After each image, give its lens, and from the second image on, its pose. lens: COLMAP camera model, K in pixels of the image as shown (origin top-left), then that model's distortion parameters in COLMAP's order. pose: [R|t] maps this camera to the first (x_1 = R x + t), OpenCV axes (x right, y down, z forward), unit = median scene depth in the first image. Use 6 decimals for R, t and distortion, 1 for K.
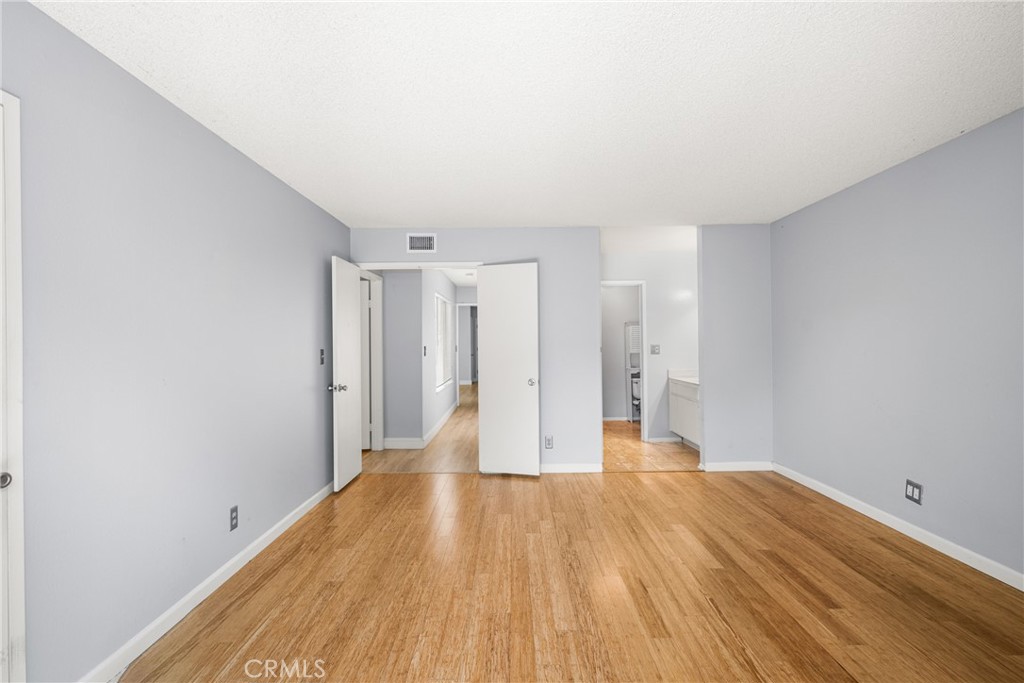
lens RADIAL K [[433.4, 0, 512.2], [0, 433.4, 339.9], [0, 0, 1]] dist [0.001352, 0.000030]
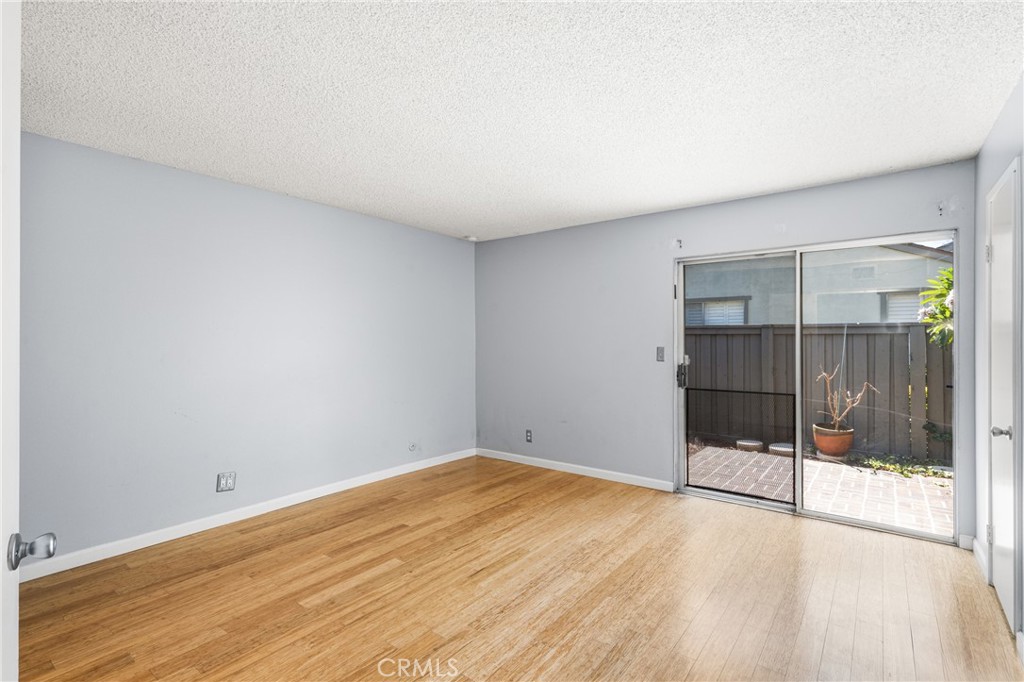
lens RADIAL K [[473.8, 0, 512.1], [0, 473.8, 341.9], [0, 0, 1]] dist [0.000823, 0.000350]
pose [[-0.787372, 0.008677, 0.616418, -0.465323], [0.006063, 0.999962, -0.006332, 0.007224], [-0.616449, -0.001248, -0.787394, 1.773918]]
